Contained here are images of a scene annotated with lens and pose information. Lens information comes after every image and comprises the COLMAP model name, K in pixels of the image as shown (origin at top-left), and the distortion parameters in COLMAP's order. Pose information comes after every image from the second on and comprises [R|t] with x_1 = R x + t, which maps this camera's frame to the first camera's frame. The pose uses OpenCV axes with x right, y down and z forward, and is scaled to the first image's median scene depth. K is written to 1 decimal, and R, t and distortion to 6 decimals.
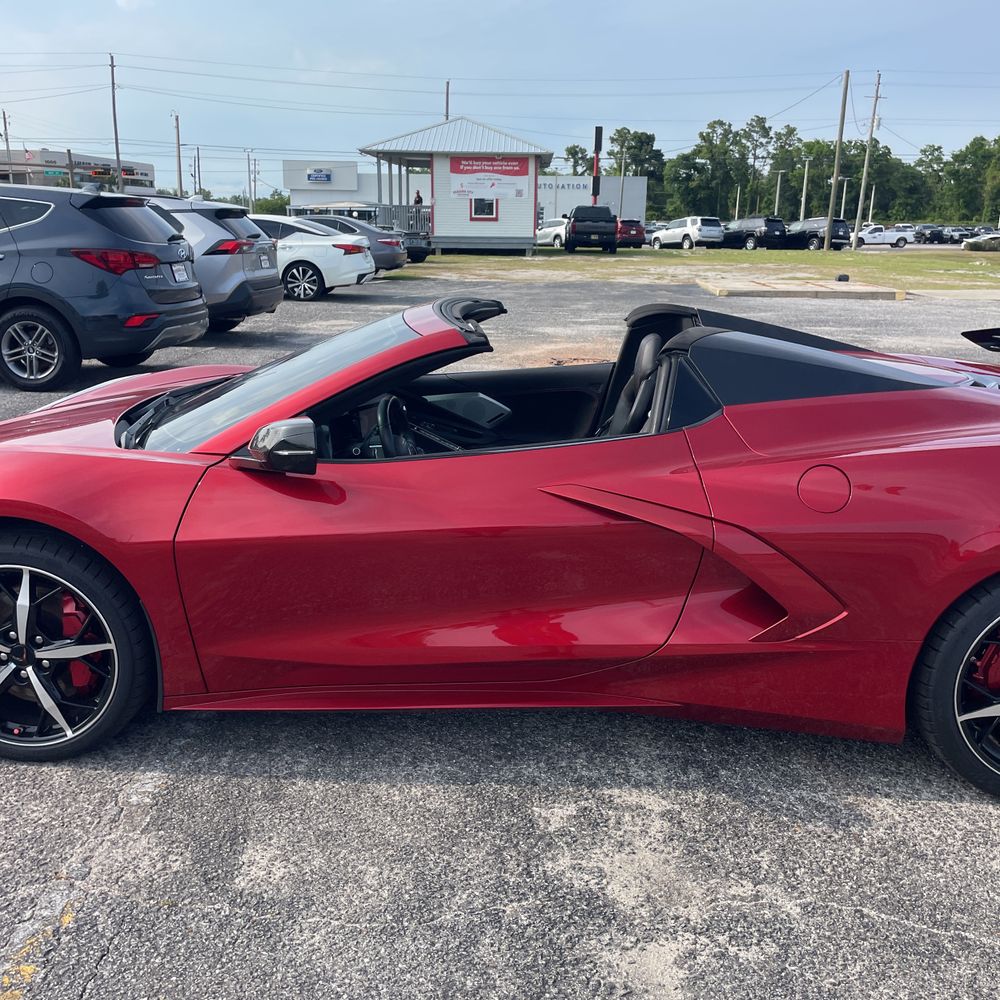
lens RADIAL K [[1012.9, 0, 500.0], [0, 1012.9, 500.0], [0, 0, 1]] dist [0.094021, -0.124249]
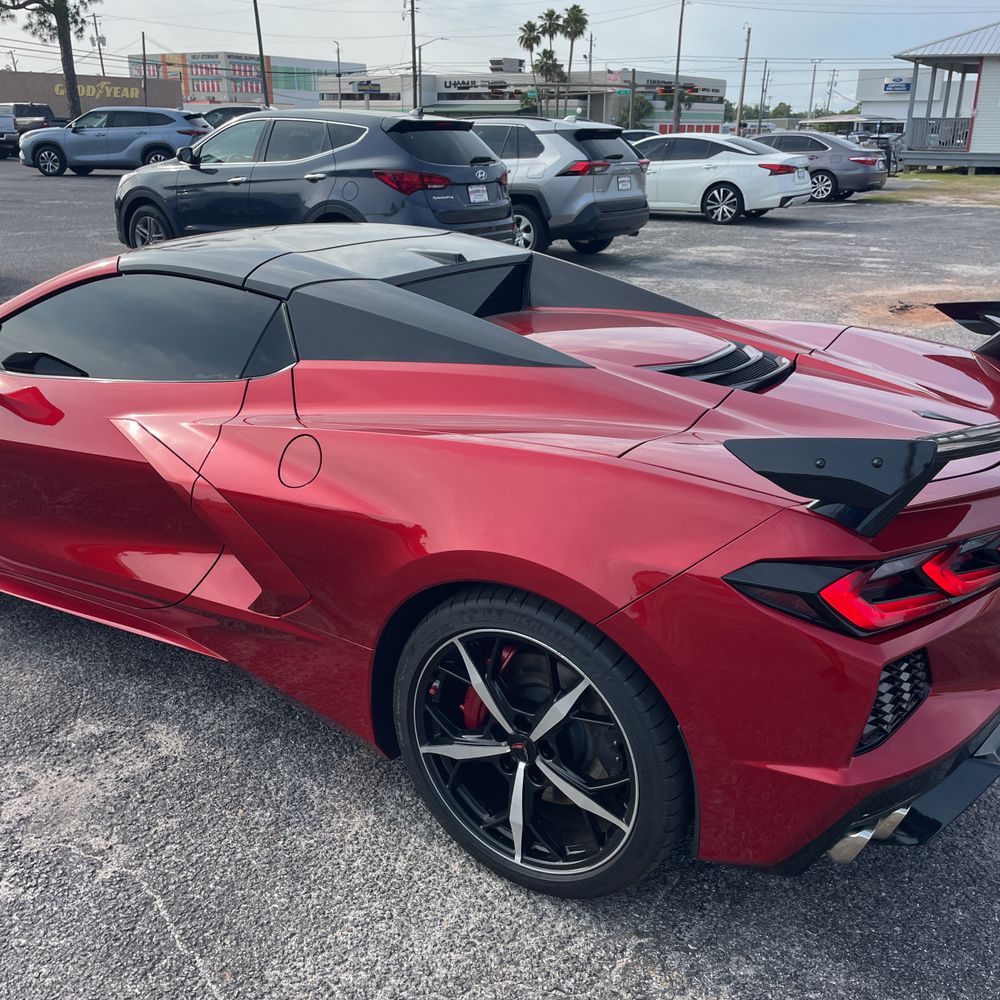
lens RADIAL K [[1012.9, 0, 500.0], [0, 1012.9, 500.0], [0, 0, 1]] dist [0.094021, -0.124249]
pose [[0.858873, 0.171128, -0.482754, 0.140719], [-0.134868, 0.984832, 0.109162, -0.015447], [0.494113, -0.028648, 0.868926, 0.047245]]
